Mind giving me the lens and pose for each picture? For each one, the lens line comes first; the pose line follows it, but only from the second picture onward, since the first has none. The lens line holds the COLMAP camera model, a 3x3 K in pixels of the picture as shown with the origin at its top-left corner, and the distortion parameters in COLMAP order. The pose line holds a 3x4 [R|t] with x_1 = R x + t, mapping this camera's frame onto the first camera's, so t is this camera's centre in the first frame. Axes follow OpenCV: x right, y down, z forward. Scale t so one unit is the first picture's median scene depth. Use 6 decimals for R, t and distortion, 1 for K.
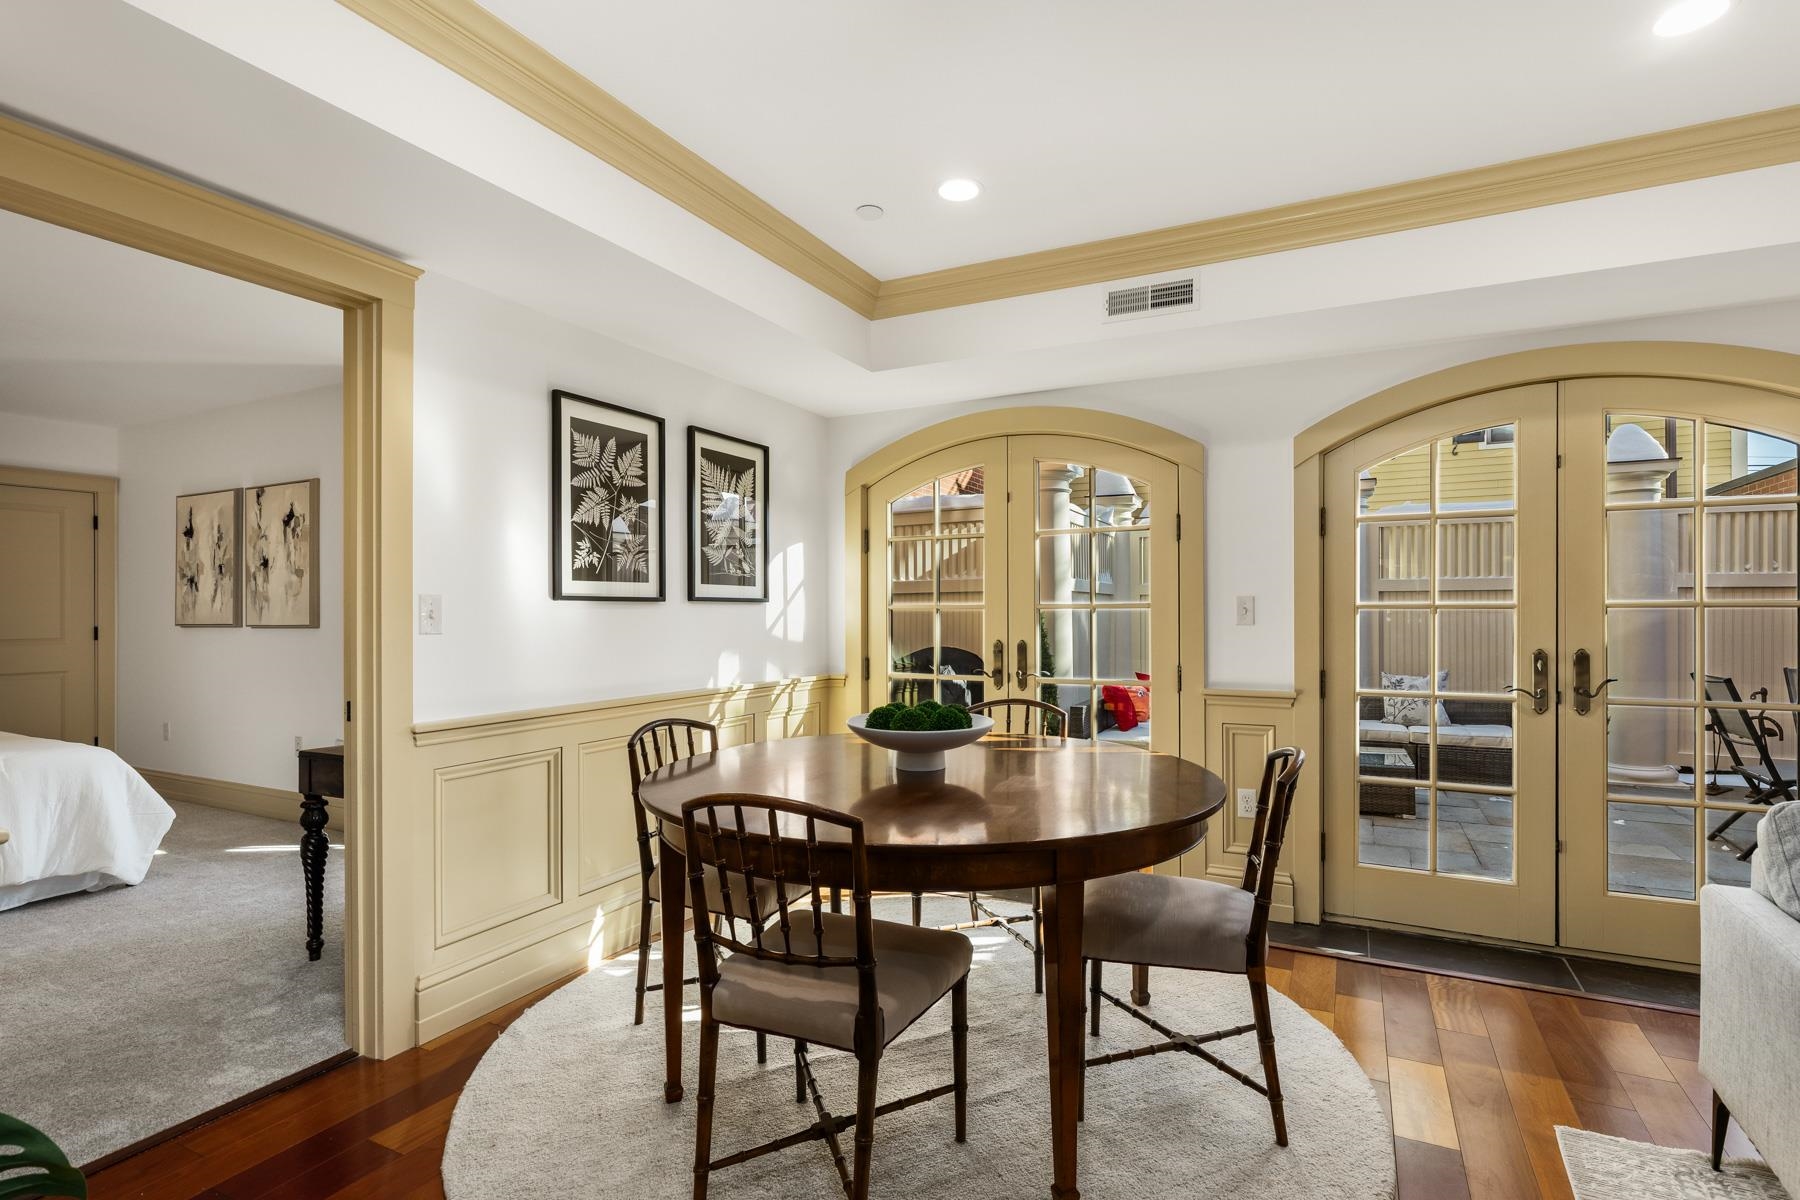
lens RADIAL K [[857.1, 0, 915.6], [0, 857.1, 612.1], [0, 0, 1]] dist [0.001841, 0.000821]
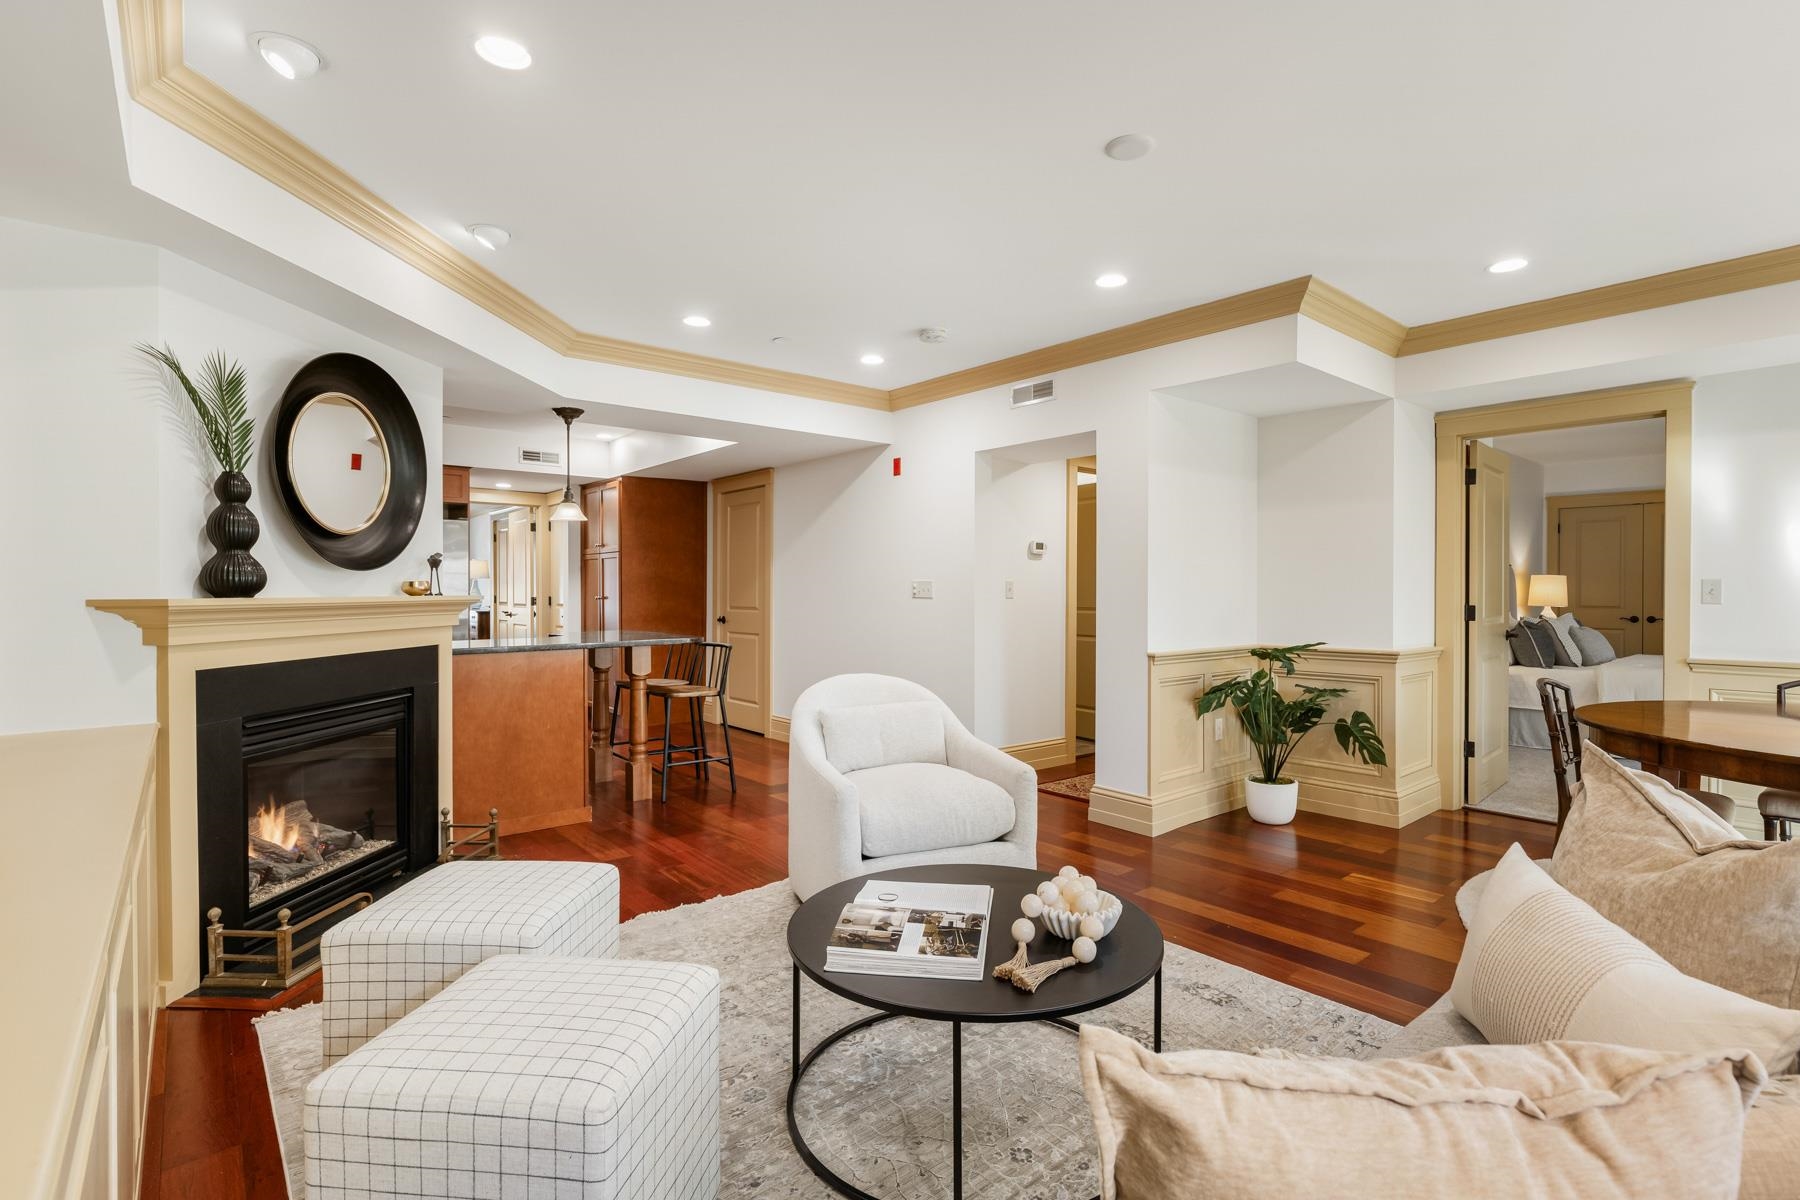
lens RADIAL K [[857.1, 0, 904.6], [0, 857.1, 597.1], [0, 0, 1]] dist [0.001841, 0.000821]
pose [[-0.400581, 0.008039, -0.916226, 1.217216], [-0.001664, 0.999953, 0.009501, -0.000202], [0.916260, 0.005331, -0.400549, 0.220960]]
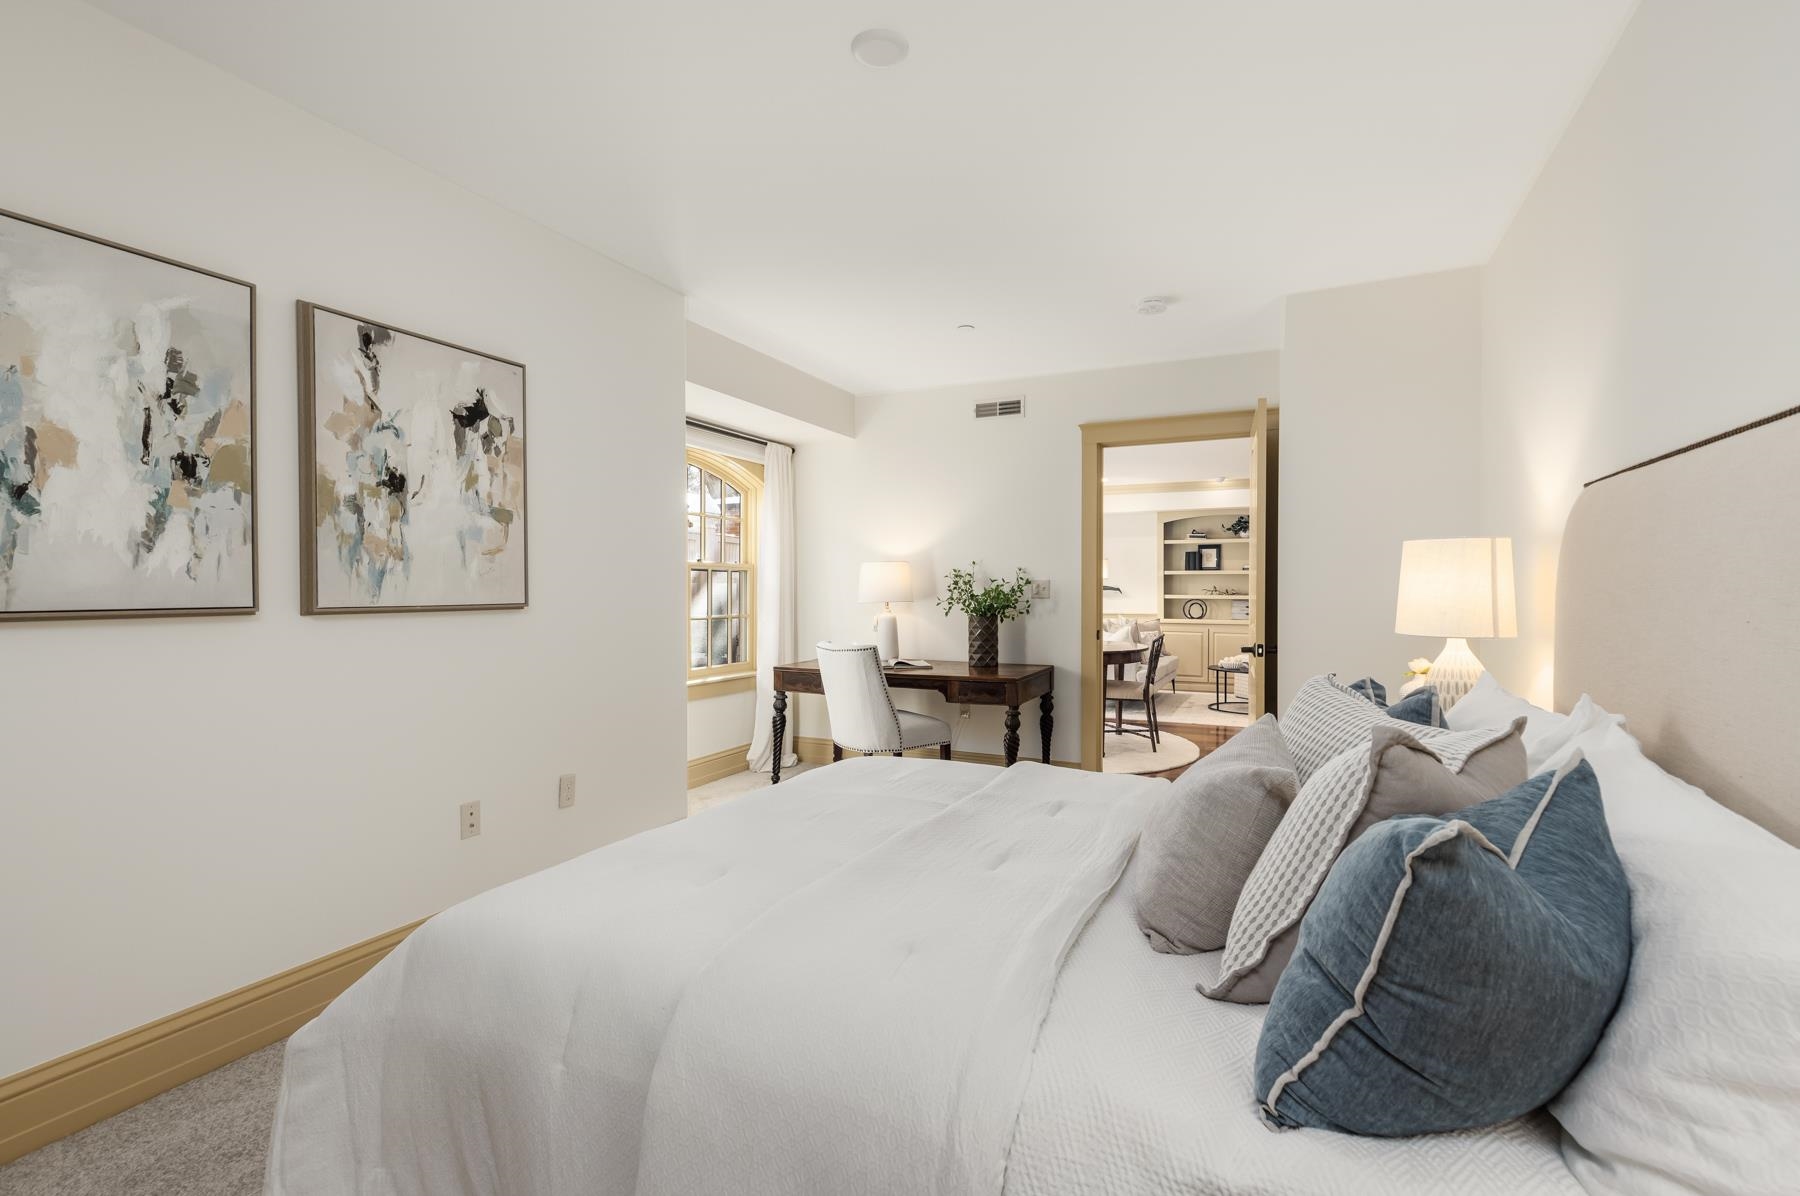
lens RADIAL K [[818.9, 0, 894.3], [0, 818.9, 594.6], [0, 0, 1]] dist [0.009907, -0.002719]
pose [[-0.009903, -0.002662, 0.999947, -2.143846], [-0.001567, 0.999995, 0.002646, 0.011374], [-0.999950, -0.001541, -0.009907, 1.229529]]
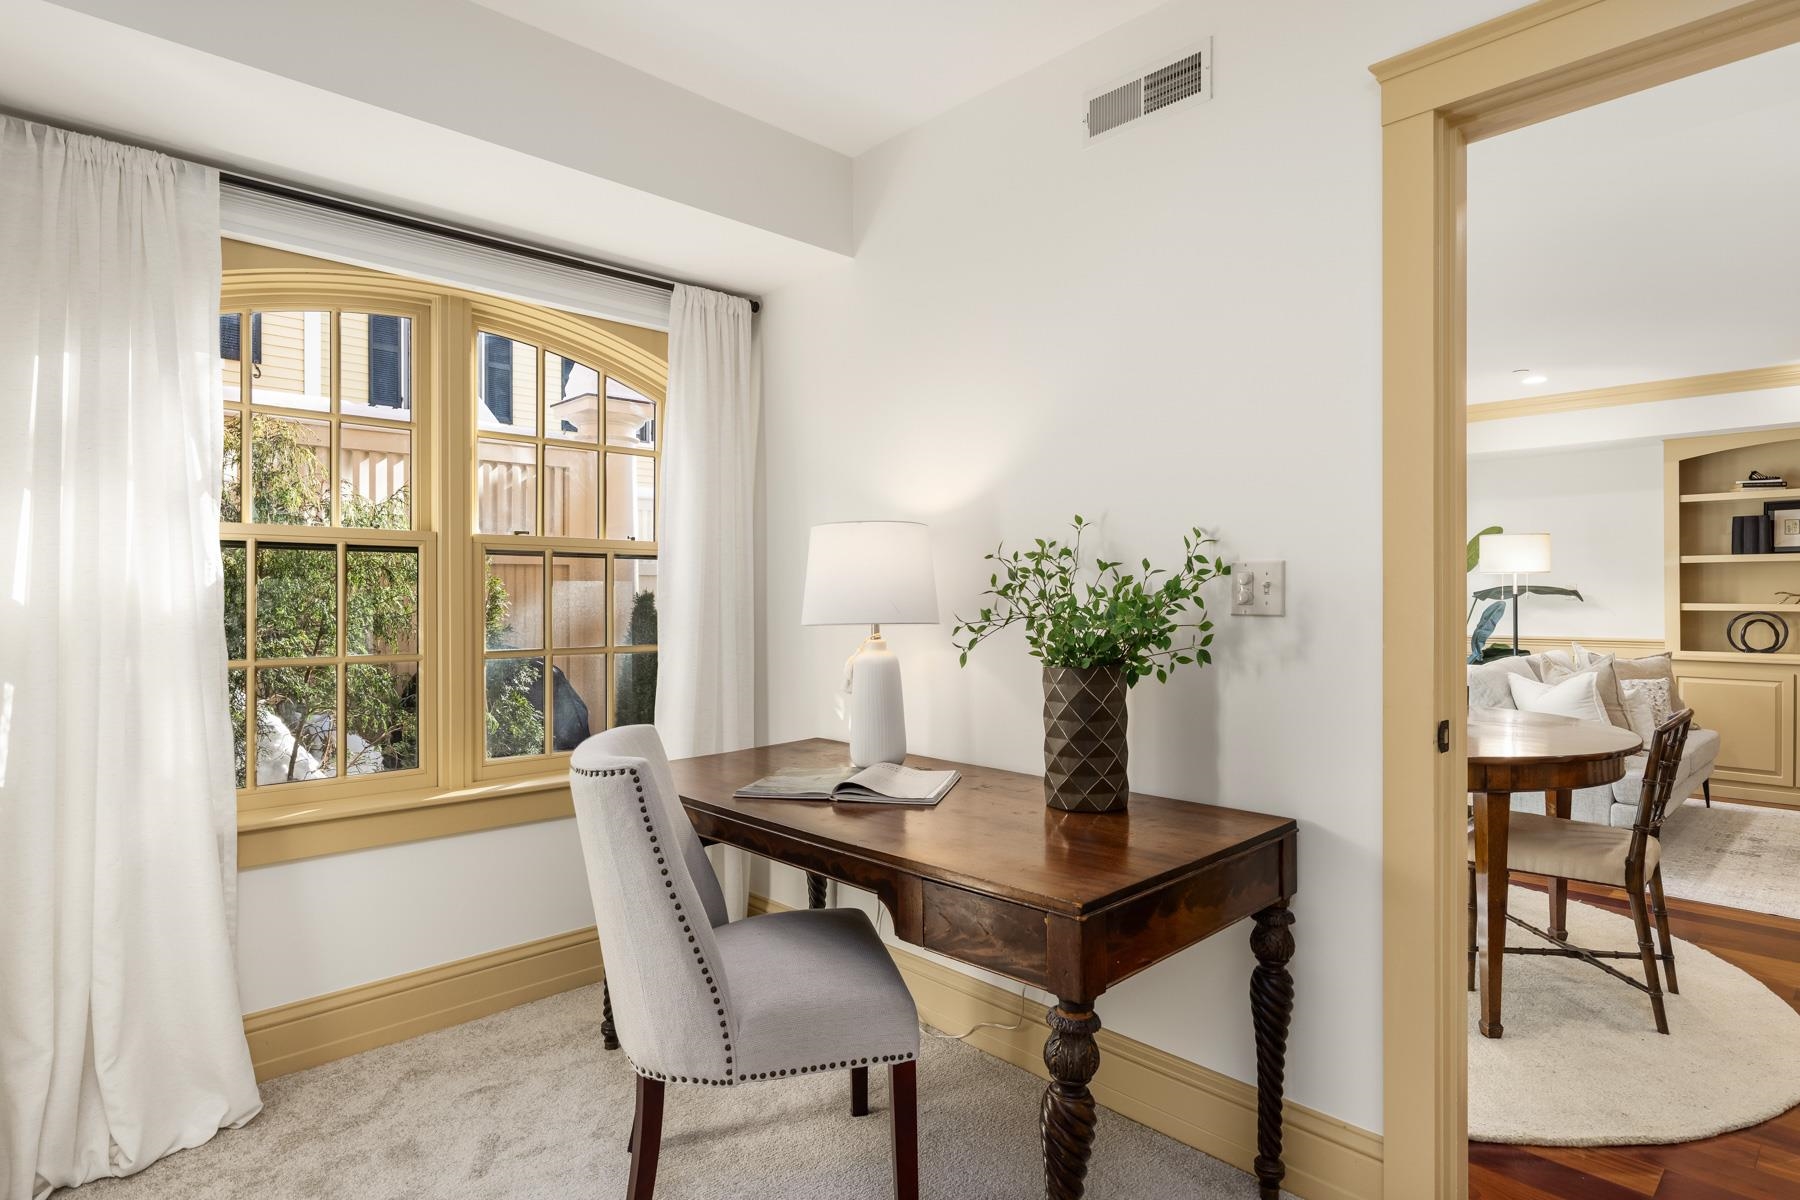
lens RADIAL K [[961.8, 0, 901.1], [0, 961.8, 599.3], [0, 0, 1]] dist [-0.003362, 0.001936]
pose [[0.340761, 0.000311, 0.940150, -1.184973], [0.000246, 1.000000, -0.000420, 0.011654], [-0.940150, 0.000374, 0.340761, 0.920468]]
